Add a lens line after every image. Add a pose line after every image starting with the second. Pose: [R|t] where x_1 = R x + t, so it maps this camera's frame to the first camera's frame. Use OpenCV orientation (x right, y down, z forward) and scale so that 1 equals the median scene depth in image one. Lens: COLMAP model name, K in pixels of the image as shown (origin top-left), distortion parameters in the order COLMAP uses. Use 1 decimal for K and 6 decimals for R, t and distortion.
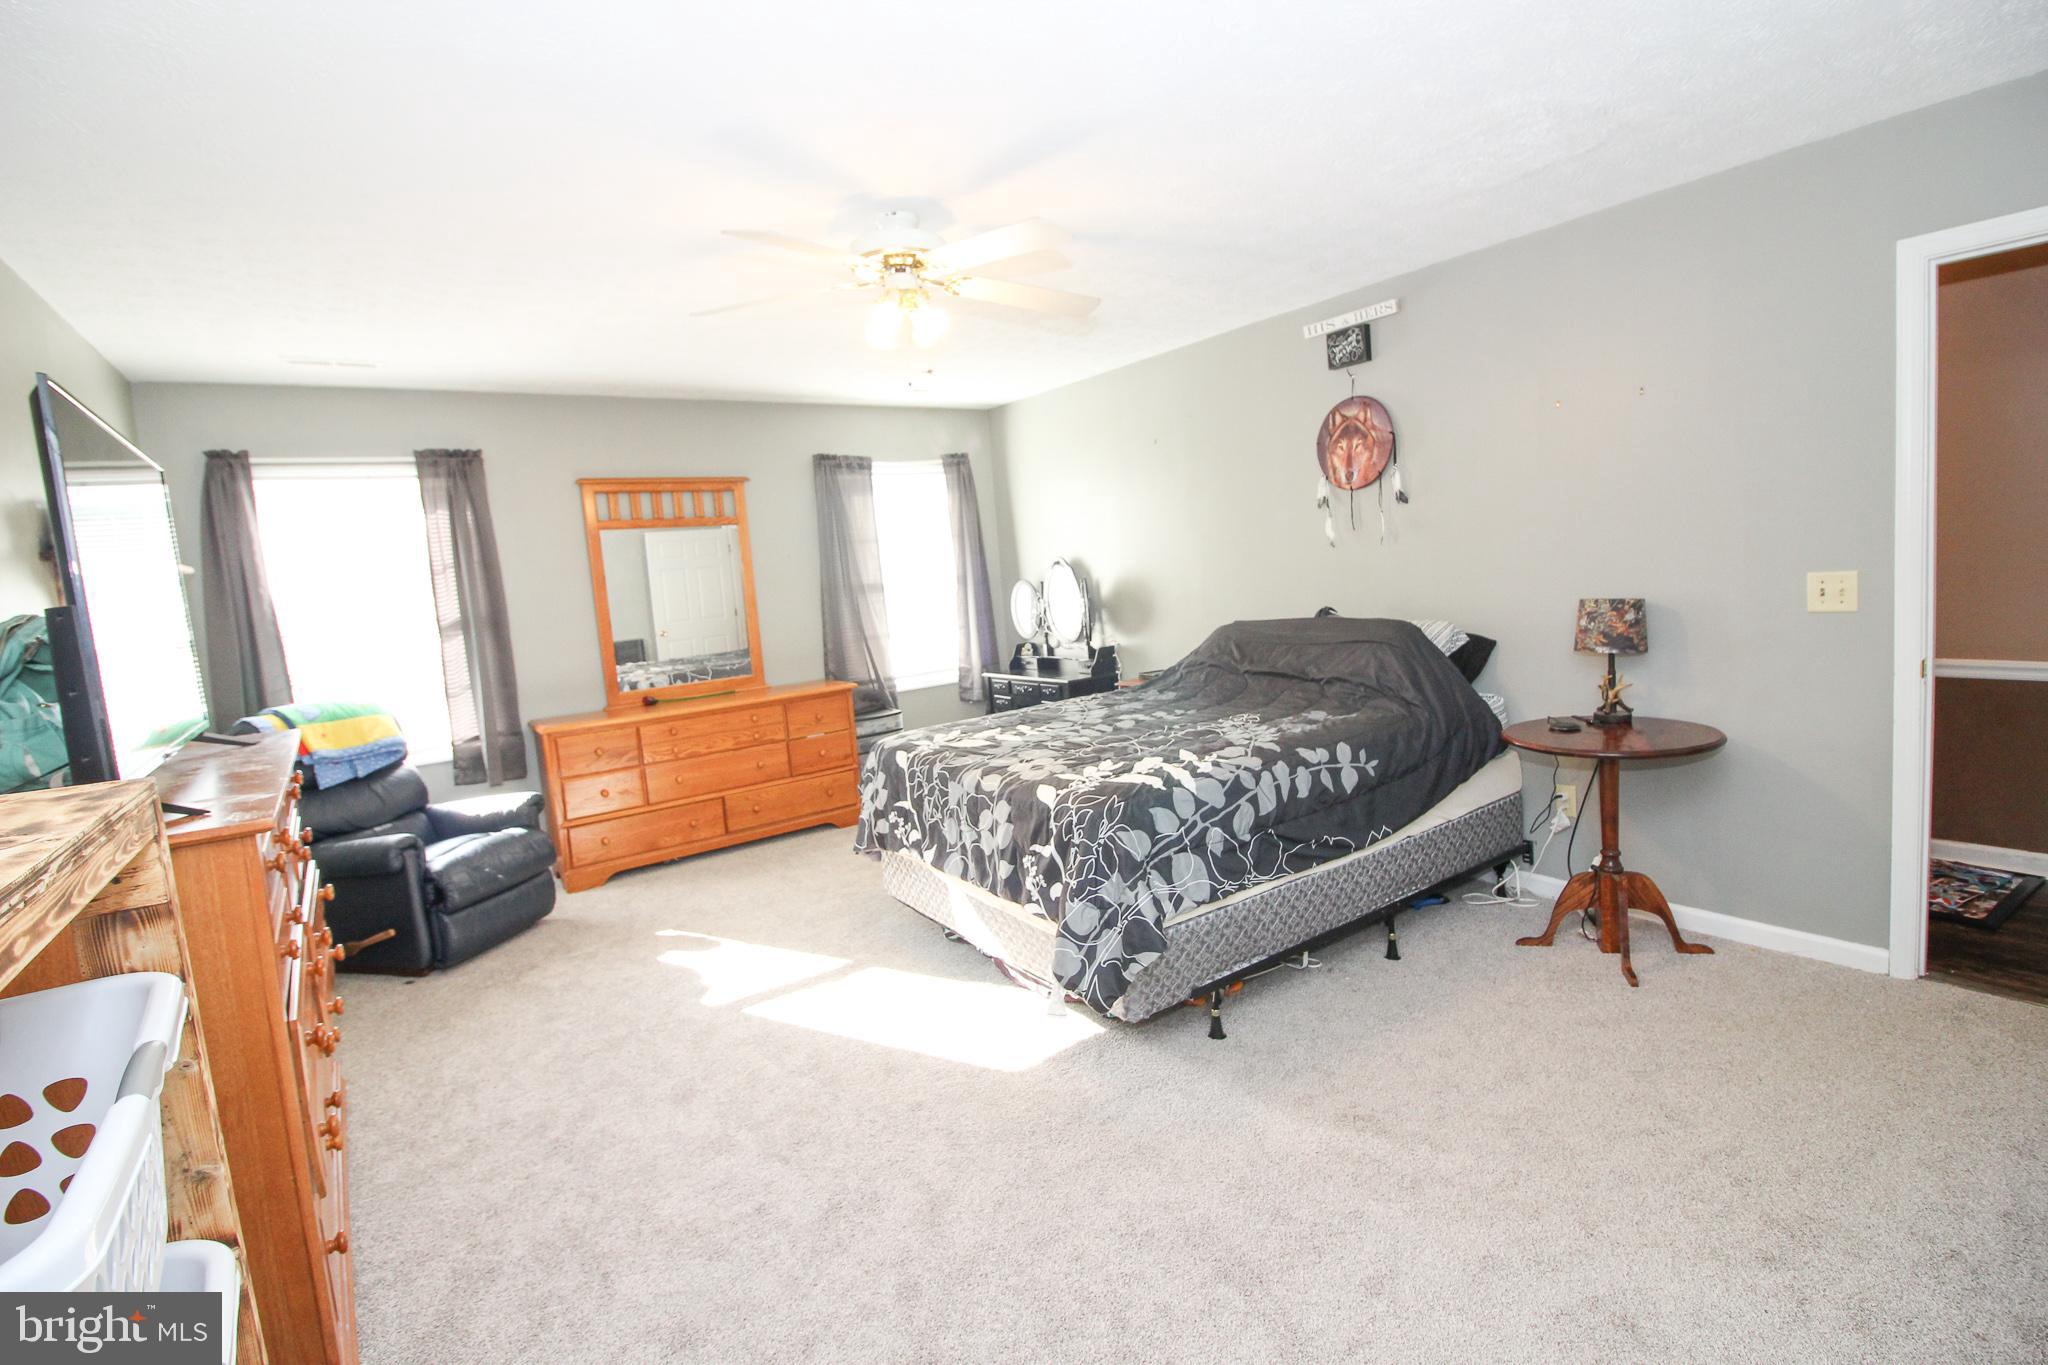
lens RADIAL K [[960.2, 0, 1036.1], [0, 960.2, 657.7], [0, 0, 1]] dist [-0.011987, -0.001203]
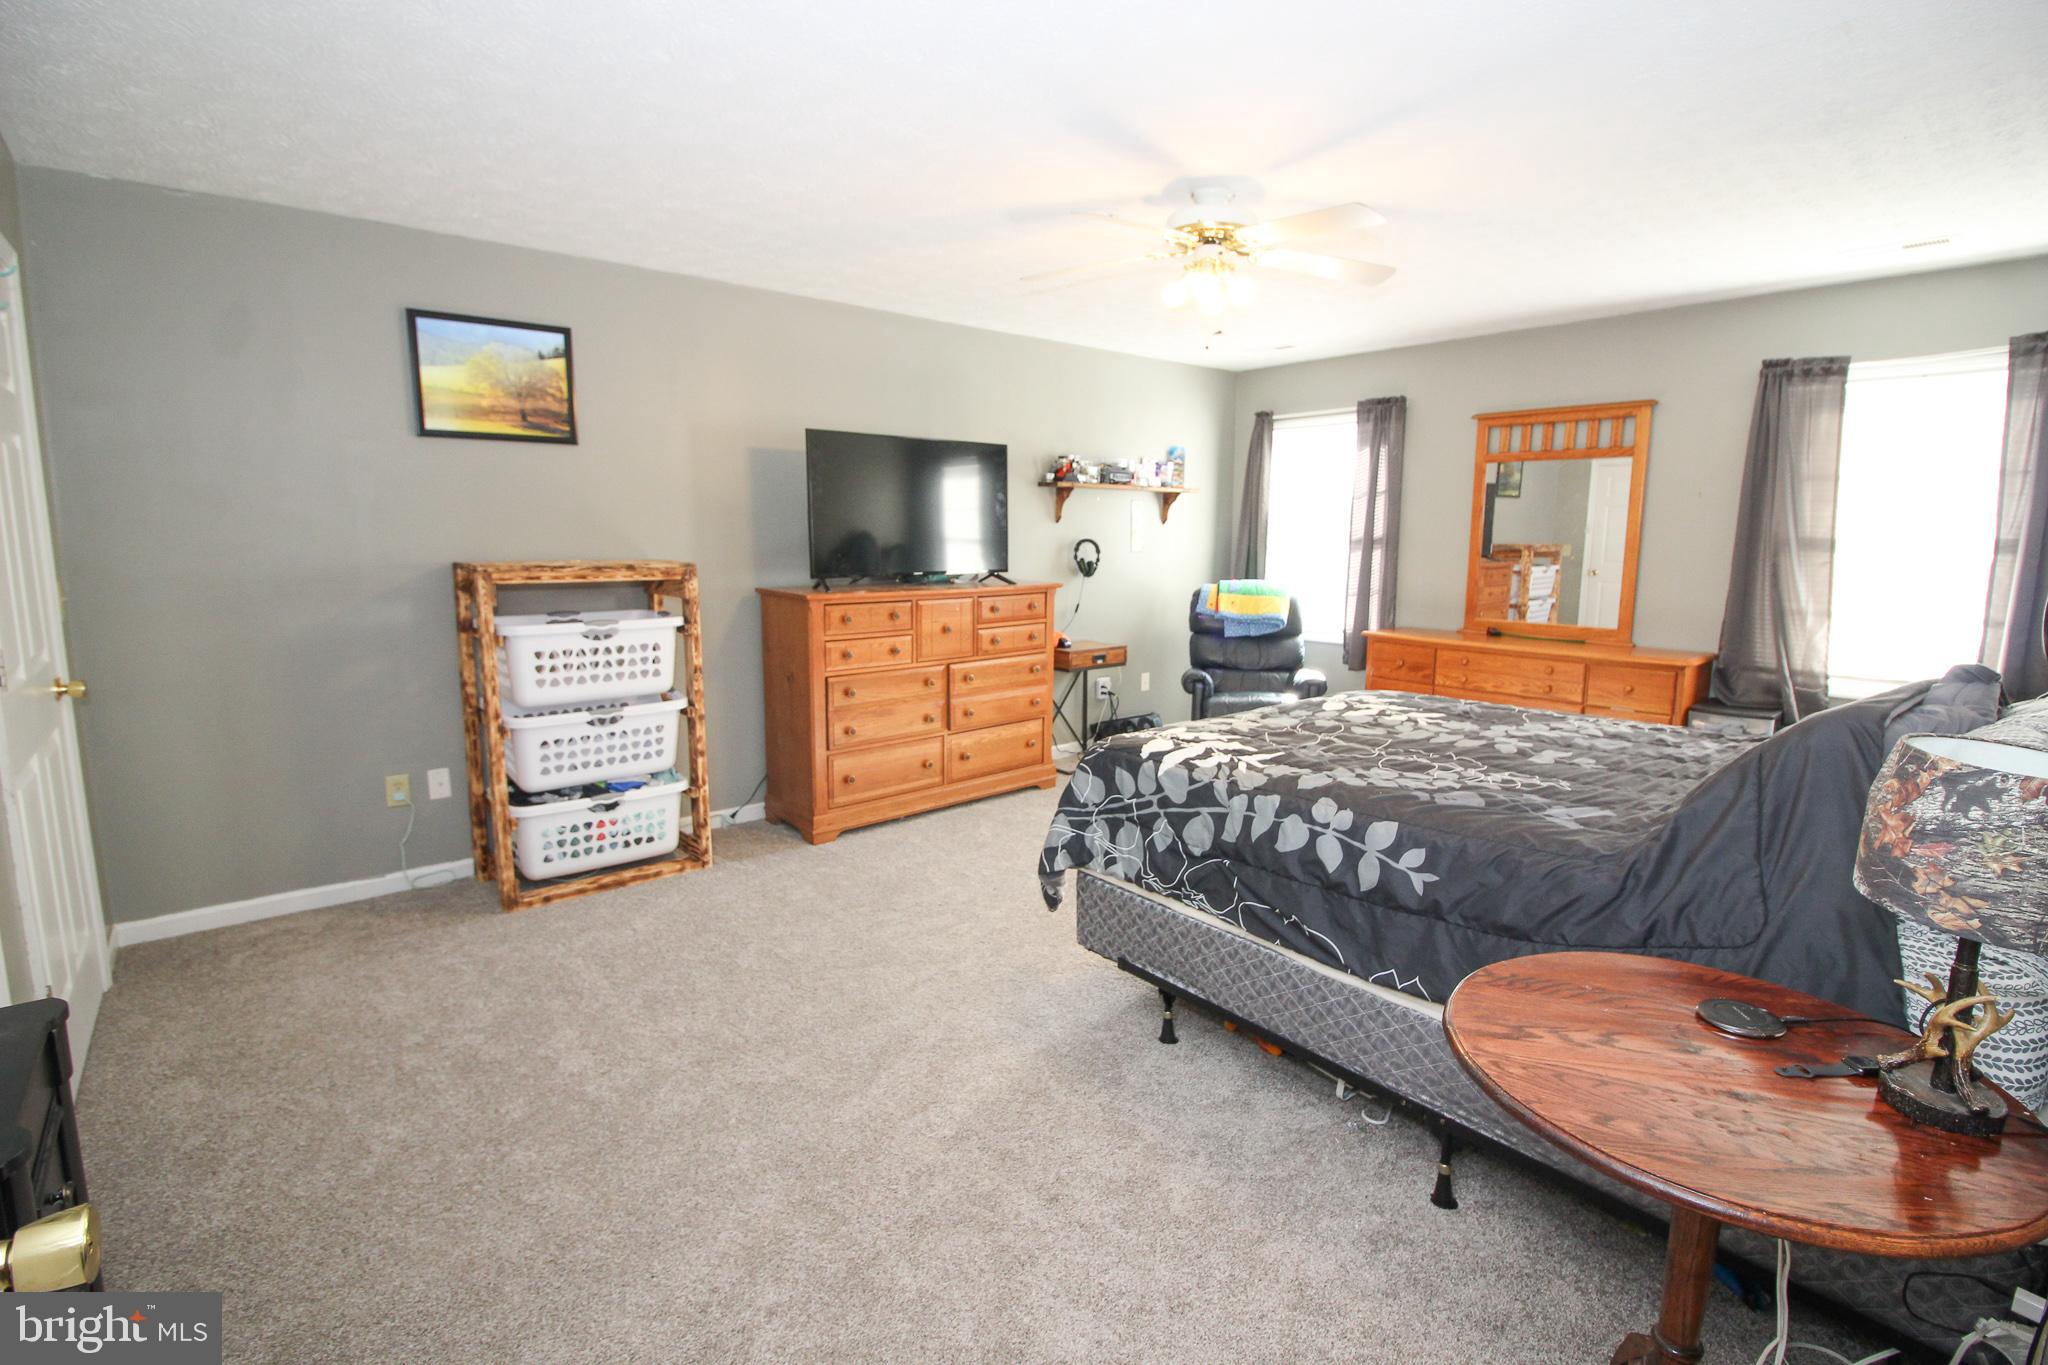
lens RADIAL K [[960.2, 0, 1036.1], [0, 960.2, 657.7], [0, 0, 1]] dist [-0.011987, -0.001203]
pose [[0.073680, 0.206177, -0.975737, 0.928876], [-0.108095, 0.974283, 0.197707, -0.127376], [0.991406, 0.090905, 0.094072, 0.686840]]
